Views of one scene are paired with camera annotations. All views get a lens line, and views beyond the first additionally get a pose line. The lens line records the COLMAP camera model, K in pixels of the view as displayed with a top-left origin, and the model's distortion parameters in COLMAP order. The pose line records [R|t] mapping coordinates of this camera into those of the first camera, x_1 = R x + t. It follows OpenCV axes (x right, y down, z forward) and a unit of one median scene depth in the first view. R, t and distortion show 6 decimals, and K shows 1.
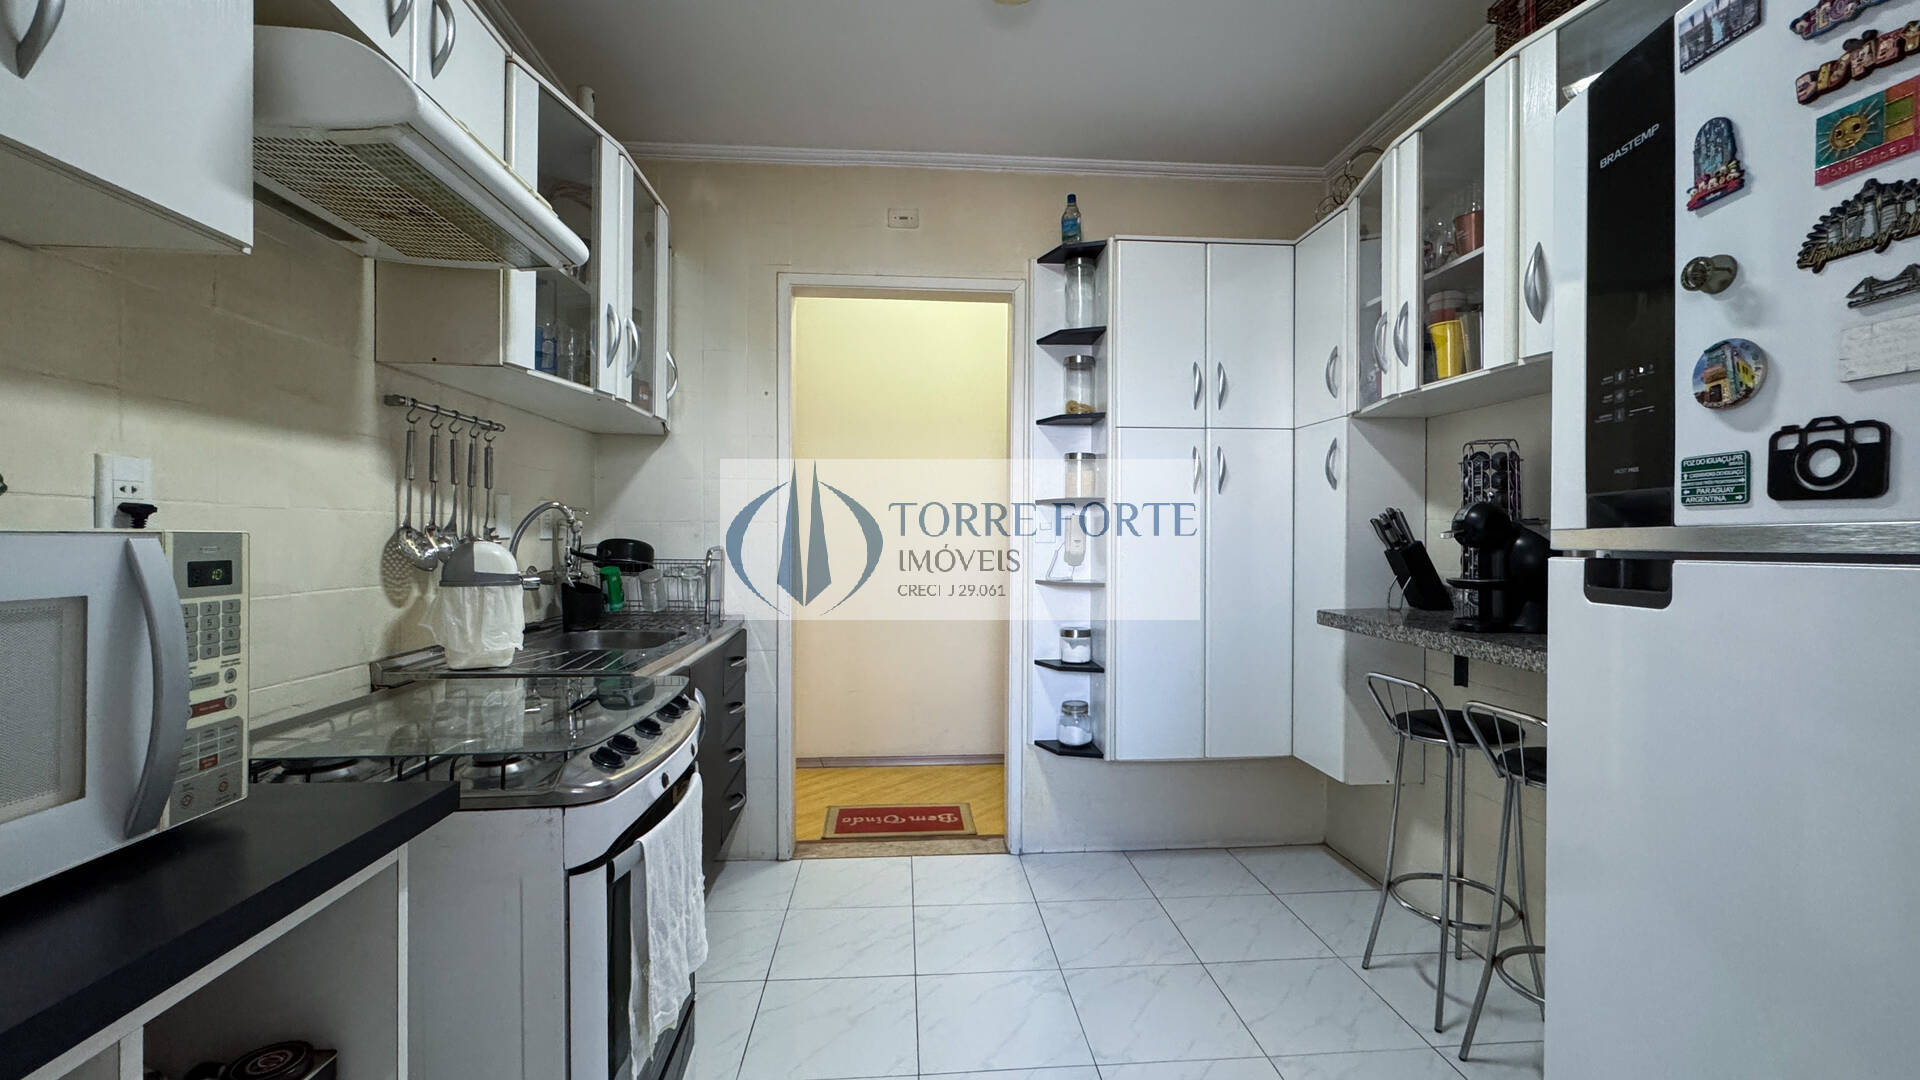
lens RADIAL K [[796.3, 0, 960.0], [0, 796.3, 540.0], [0, 0, 1]] dist [-0.001008, 0.000052]
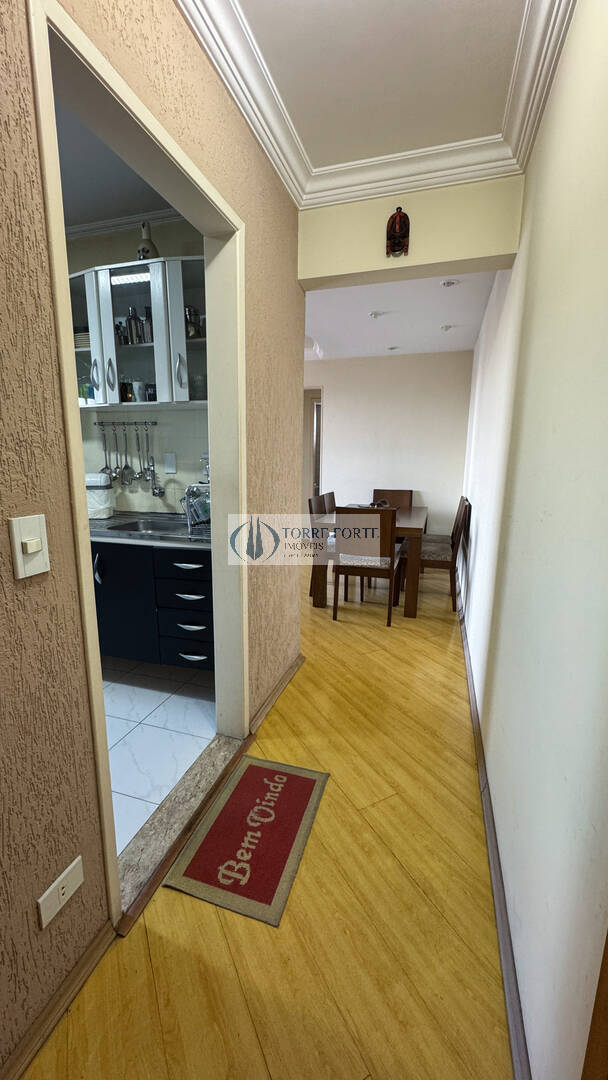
lens RADIAL K [[427.2, 0, 304.0], [0, 427.2, 540.0], [0, 0, 1]] dist [-0.003195, -0.000228]
pose [[-0.367755, 0.170548, -0.914150, 0.405585], [-0.018419, 0.981510, 0.190525, -0.051354], [0.929740, 0.086904, -0.357814, 1.752704]]
